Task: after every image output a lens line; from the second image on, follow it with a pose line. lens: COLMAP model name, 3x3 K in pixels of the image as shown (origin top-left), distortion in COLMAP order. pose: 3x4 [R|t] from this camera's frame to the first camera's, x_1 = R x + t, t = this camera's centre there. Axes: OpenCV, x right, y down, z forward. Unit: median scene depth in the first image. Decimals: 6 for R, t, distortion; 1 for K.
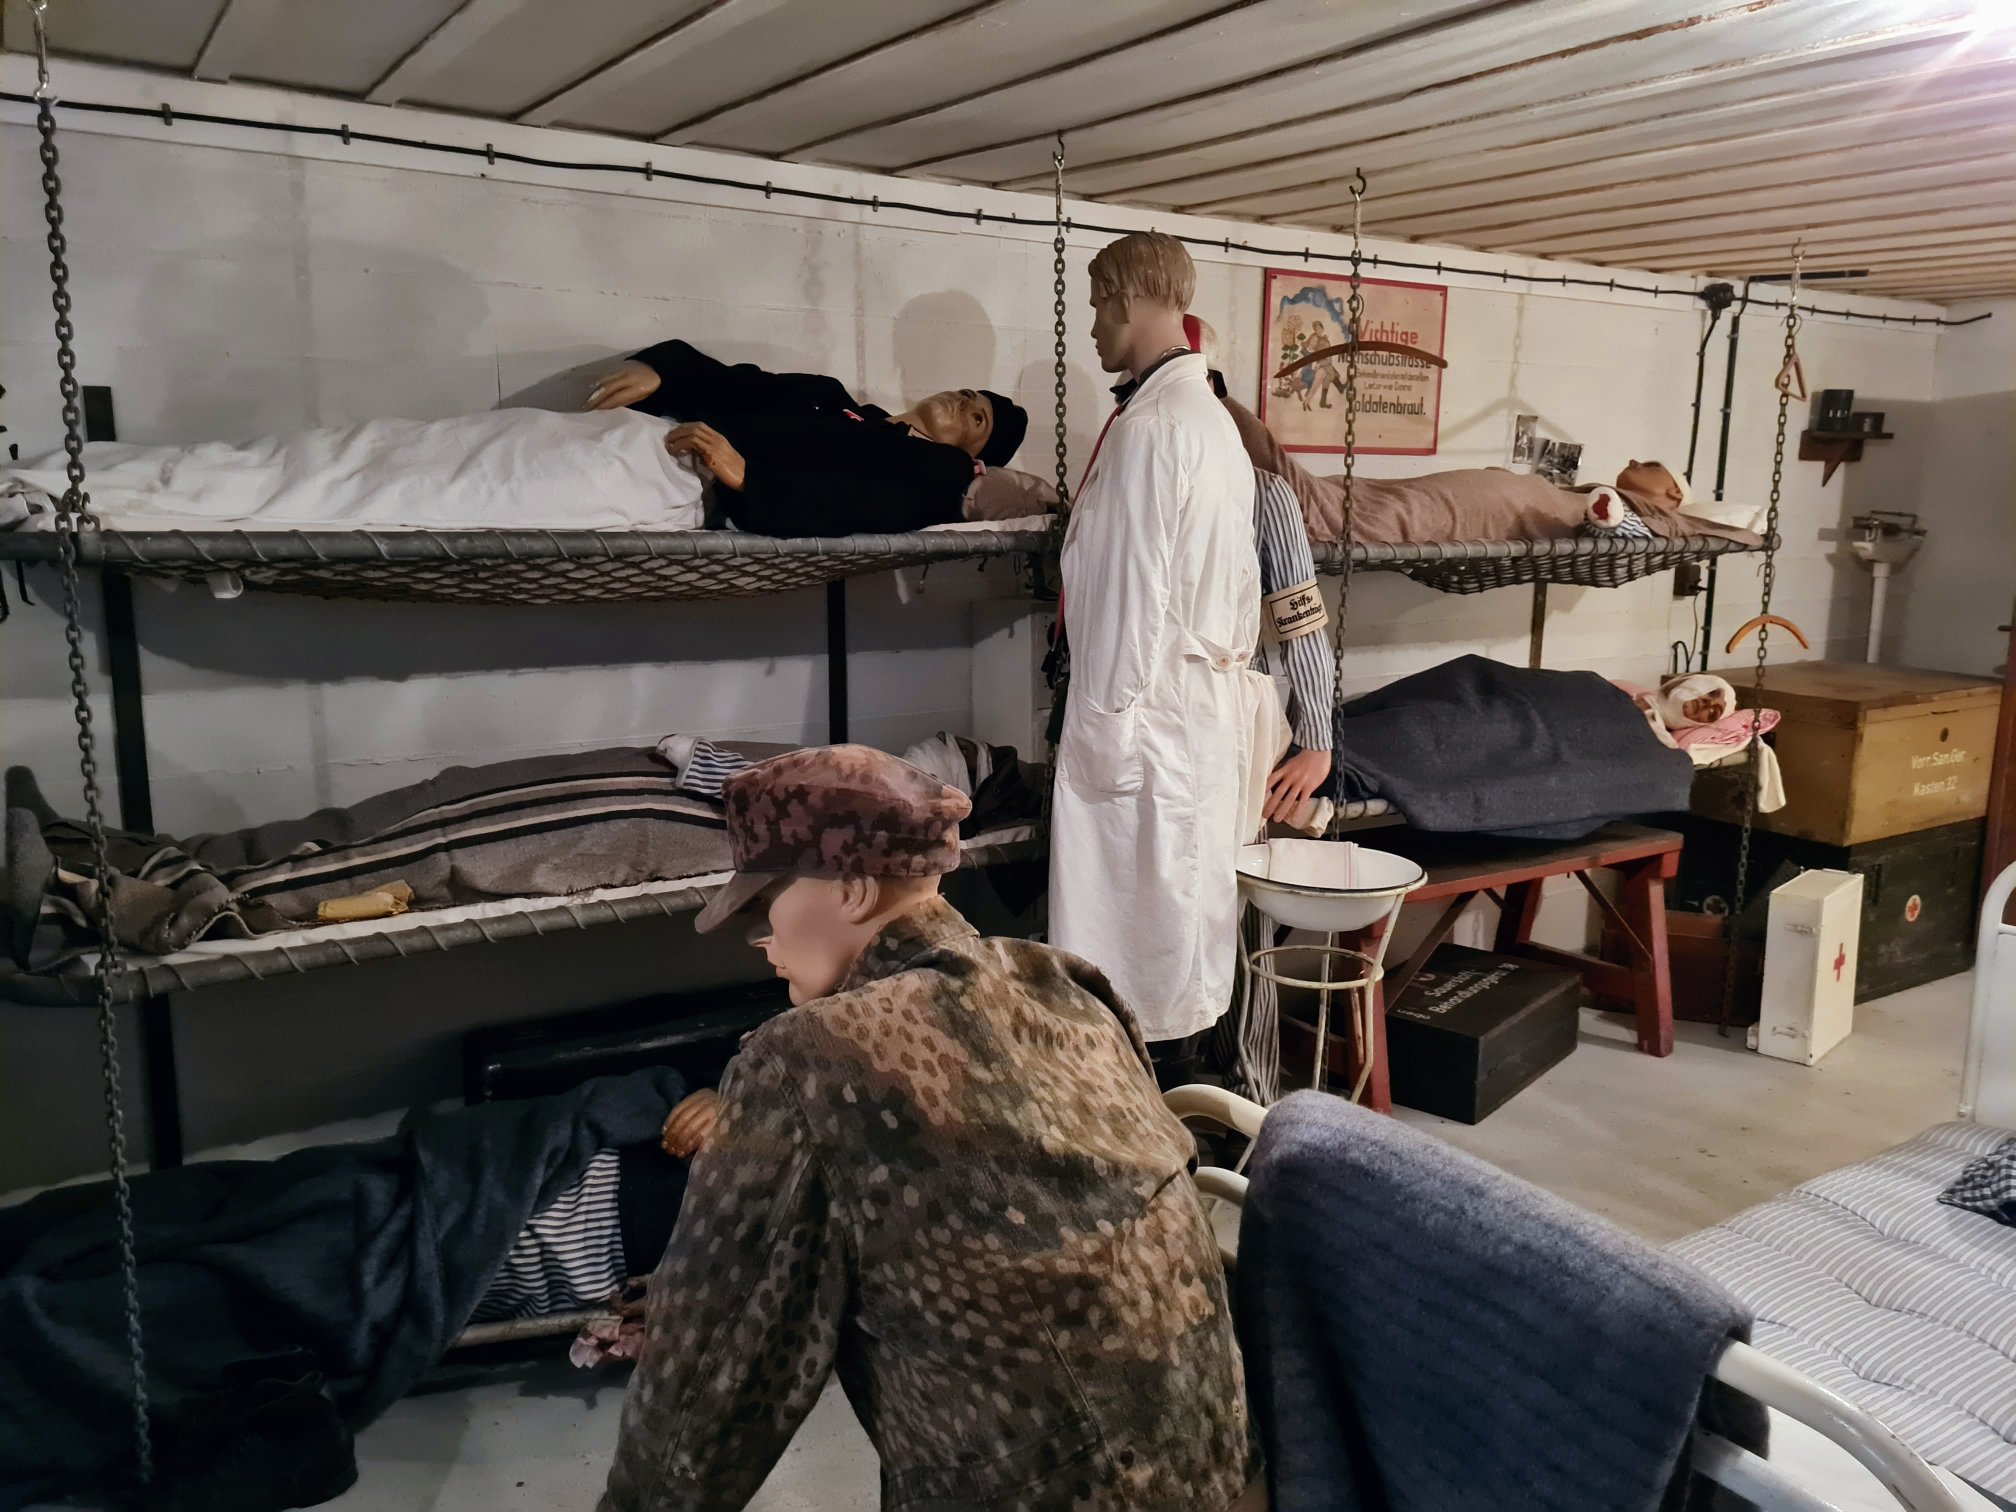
lens RADIAL K [[1523.1, 0, 999.4], [0, 1523.1, 740.3], [0, 0, 1]] dist [0.058490, -0.040215]
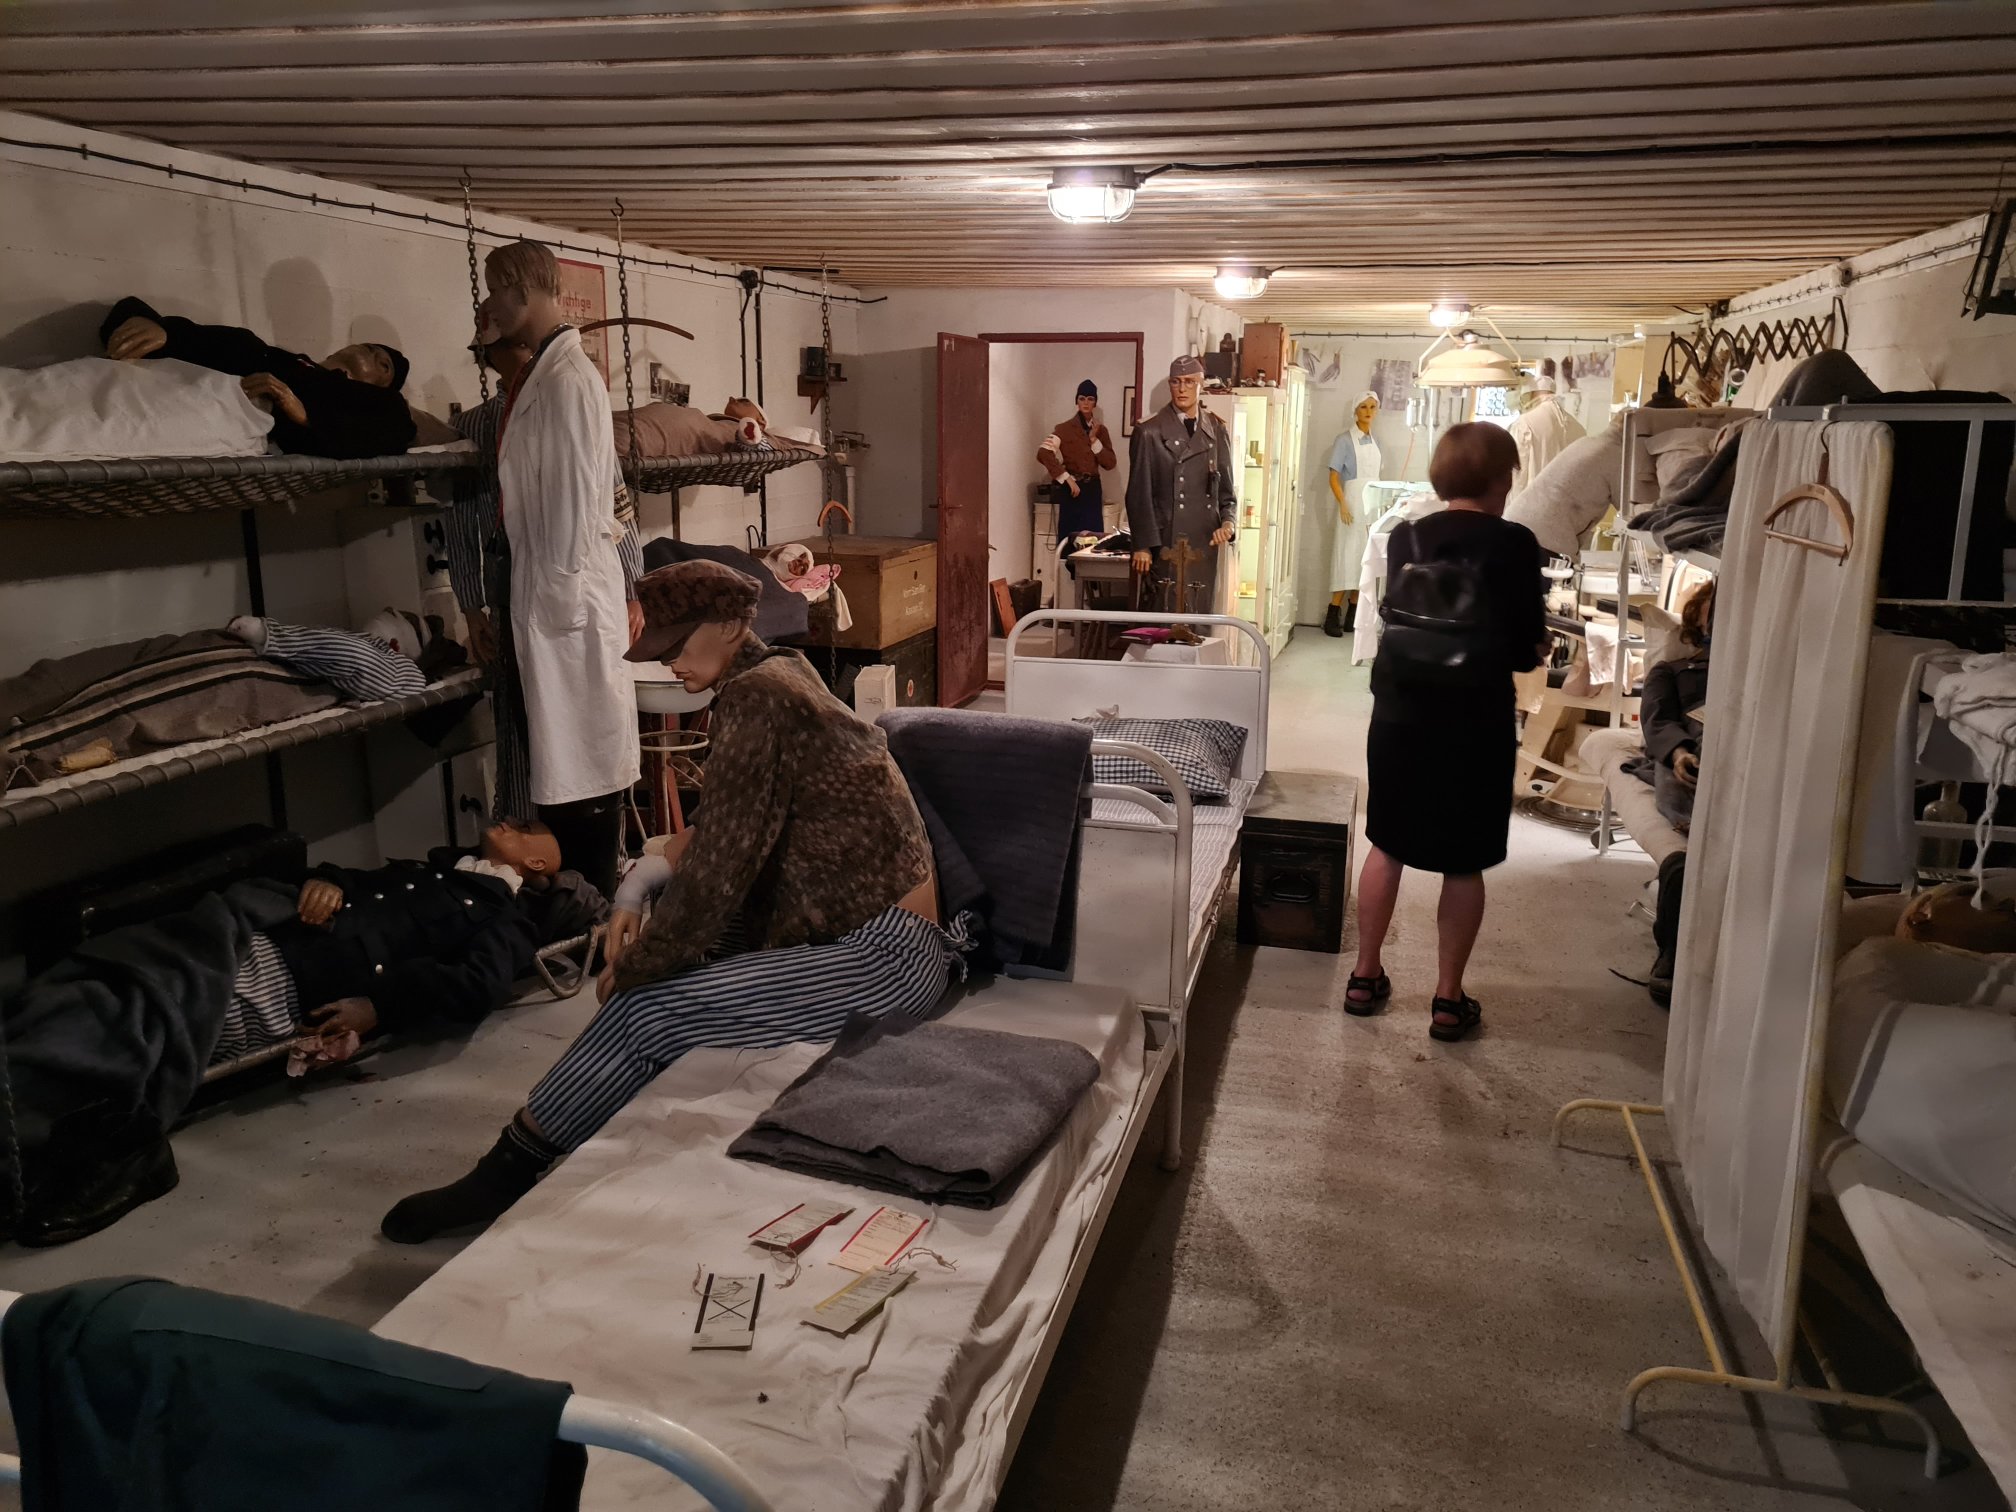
lens RADIAL K [[1523.1, 0, 999.4], [0, 1523.1, 740.3], [0, 0, 1]] dist [0.058490, -0.040215]
pose [[0.755582, -0.141982, 0.639482, -0.600812], [0.108353, 0.989869, 0.091752, 0.052141], [-0.646030, -0.000036, 0.763312, -0.421379]]
